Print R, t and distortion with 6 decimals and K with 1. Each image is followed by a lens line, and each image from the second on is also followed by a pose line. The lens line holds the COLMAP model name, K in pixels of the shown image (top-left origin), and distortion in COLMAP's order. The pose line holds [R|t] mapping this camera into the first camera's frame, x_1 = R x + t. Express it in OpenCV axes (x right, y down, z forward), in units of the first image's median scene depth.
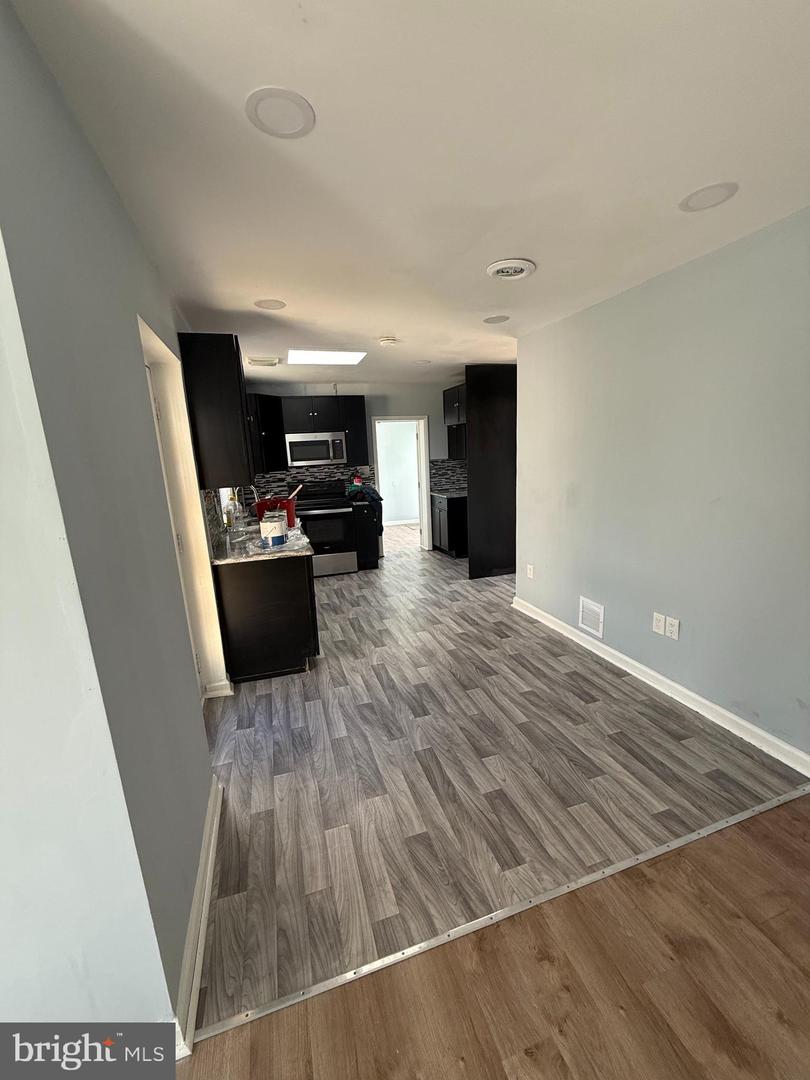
lens RADIAL K [[431.4, 0, 406.9], [0, 431.4, 543.5], [0, 0, 1]] dist [0.001133, 0.000582]
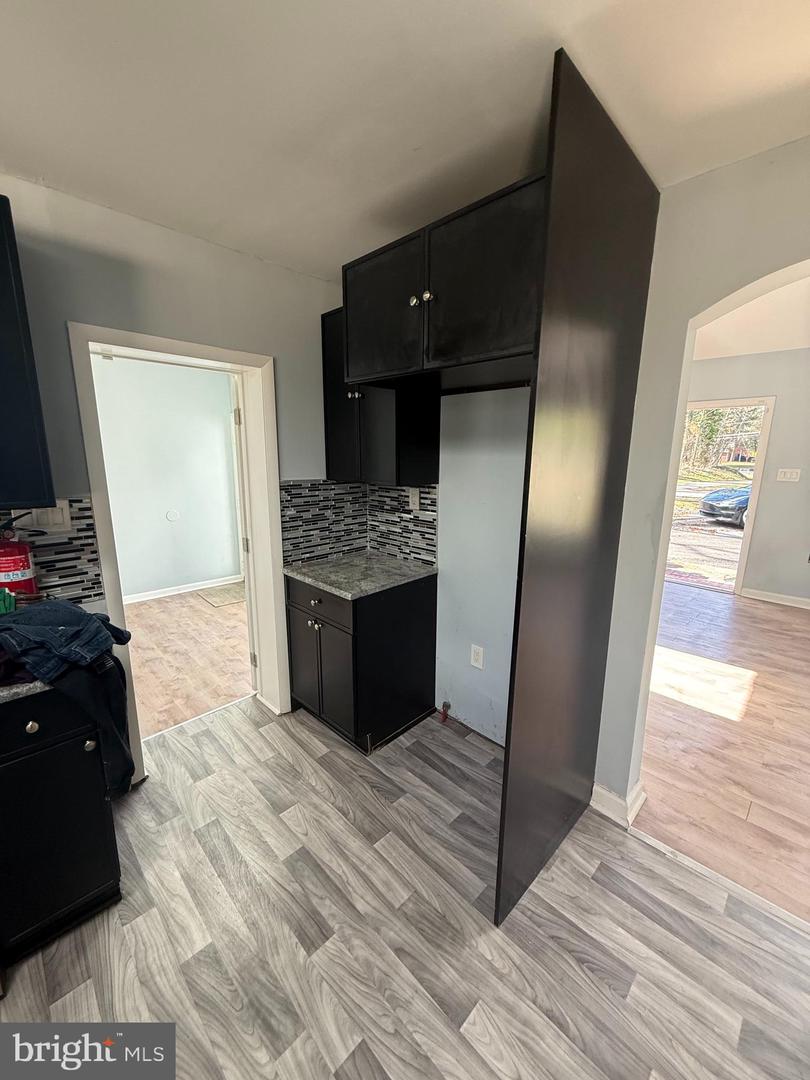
lens RADIAL K [[431.4, 0, 404.8], [0, 431.4, 540.8], [0, 0, 1]] dist [0.001133, 0.000582]
pose [[0.890803, -0.038043, 0.452795, -0.023424], [0.048707, 0.998742, -0.011912, -0.150435], [-0.451772, 0.032666, 0.891535, 0.701425]]
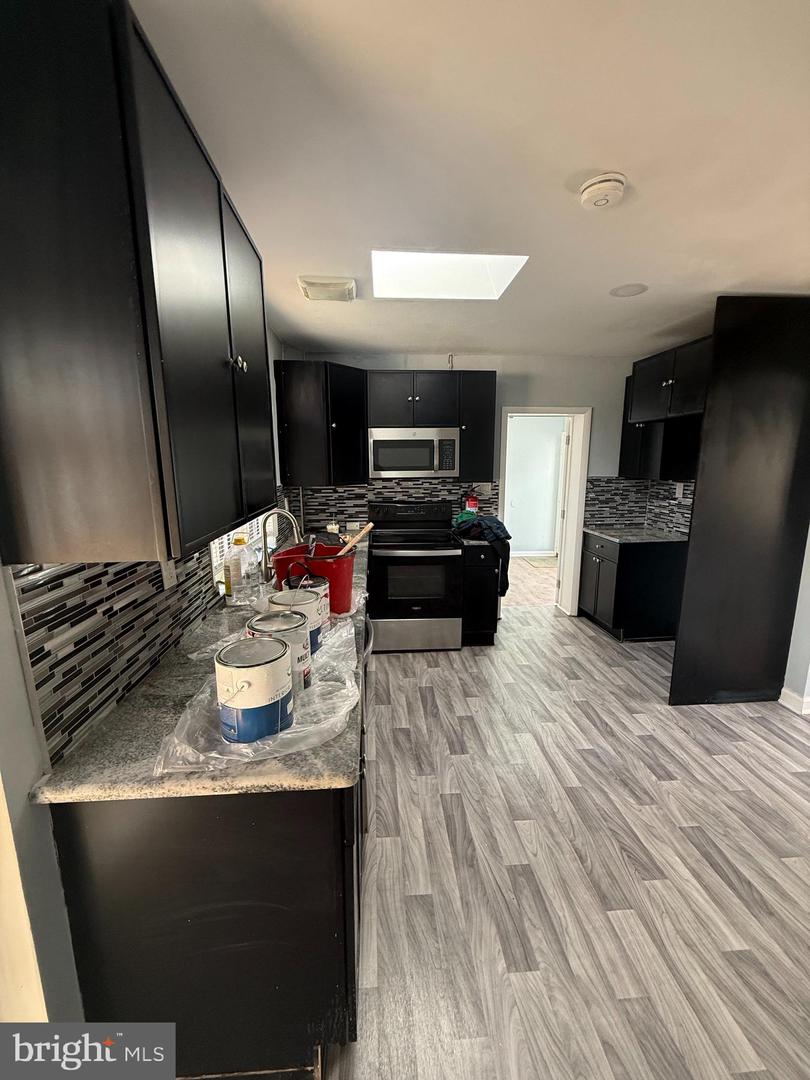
lens RADIAL K [[431.4, 0, 403.9], [0, 431.4, 541.1], [0, 0, 1]] dist [0.001133, 0.000582]
pose [[0.970757, 0.084042, -0.224871, -0.066312], [-0.089166, 0.995936, -0.012710, -0.075837], [0.222889, 0.032389, 0.974306, 0.360813]]
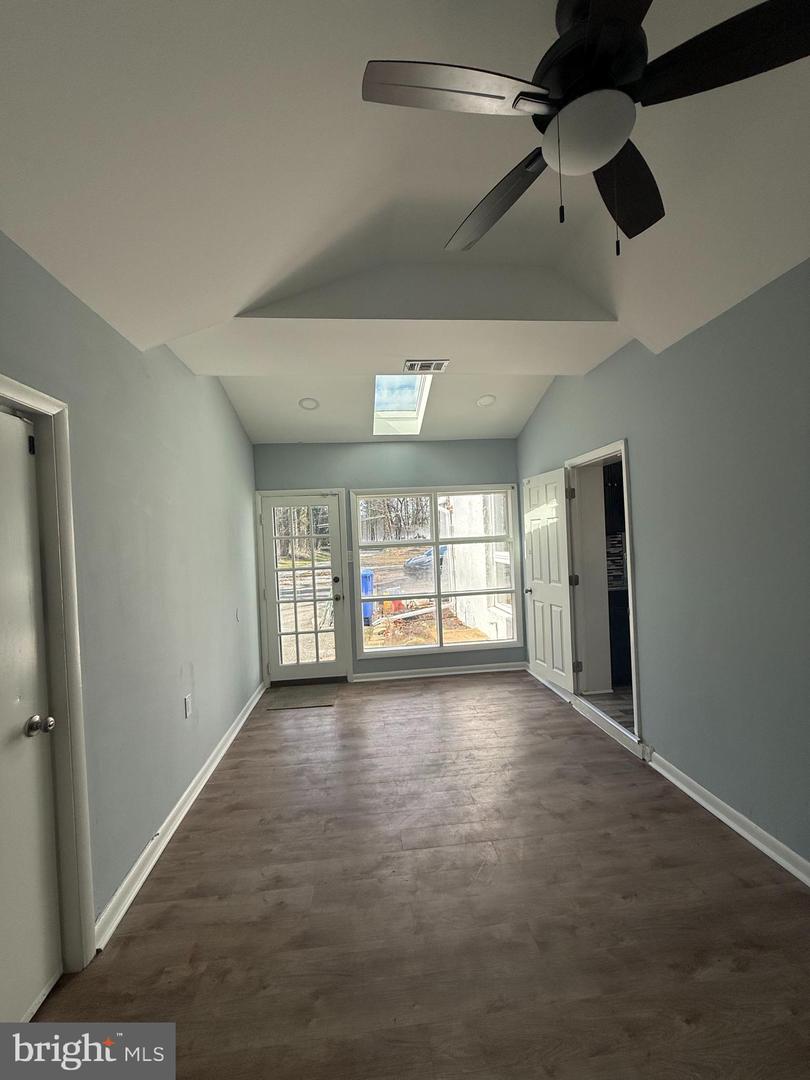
lens RADIAL K [[431.4, 0, 402.4], [0, 431.4, 541.4], [0, 0, 1]] dist [0.001133, 0.000582]
pose [[0.213094, 0.026814, 0.976664, -0.651906], [0.245294, 0.966138, -0.080045, -0.226793], [-0.945739, 0.256627, 0.199301, 1.277118]]
